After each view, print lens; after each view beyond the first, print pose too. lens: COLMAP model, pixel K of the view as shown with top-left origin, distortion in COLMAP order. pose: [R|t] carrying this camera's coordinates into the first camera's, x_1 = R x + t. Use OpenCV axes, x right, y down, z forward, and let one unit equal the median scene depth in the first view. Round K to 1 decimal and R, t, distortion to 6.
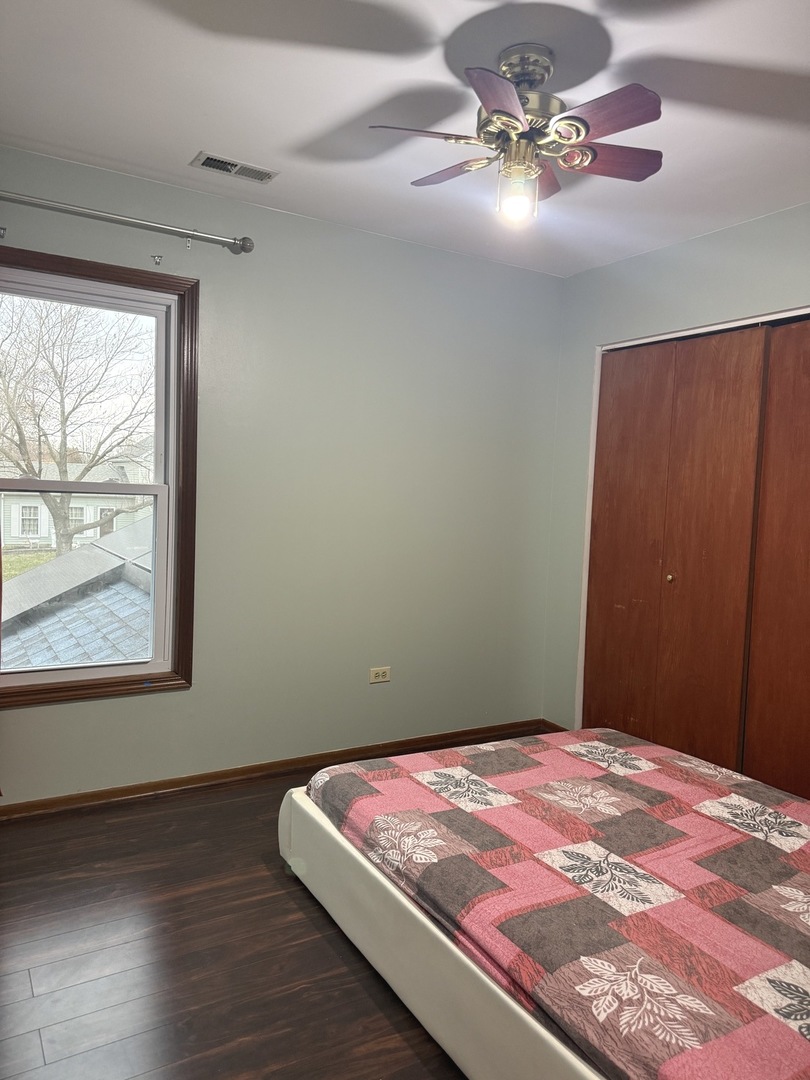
lens RADIAL K [[763.4, 0, 405.0], [0, 763.4, 540.0], [0, 0, 1]] dist [0.109326, -0.141797]
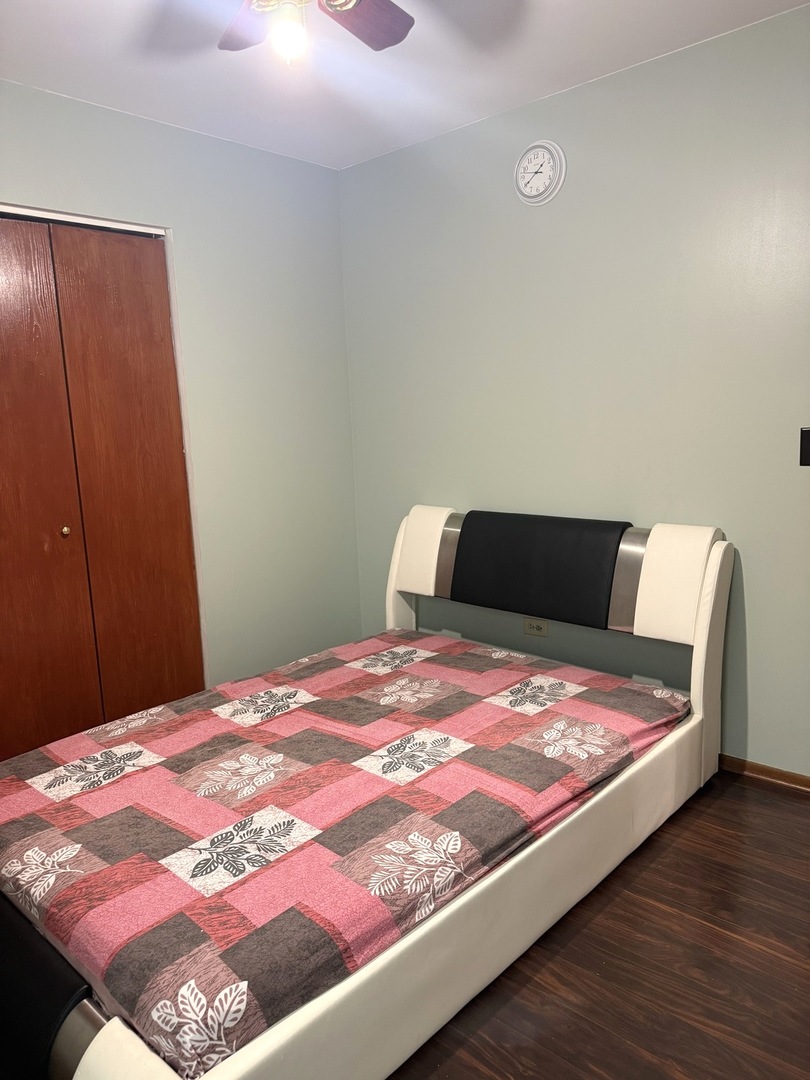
lens RADIAL K [[763.4, 0, 405.0], [0, 763.4, 540.0], [0, 0, 1]] dist [0.109326, -0.141797]
pose [[-0.277255, -0.188185, 0.942187, -0.664364], [0.092158, 0.970901, 0.221039, -0.112716], [-0.956366, 0.148115, -0.251845, 1.120677]]
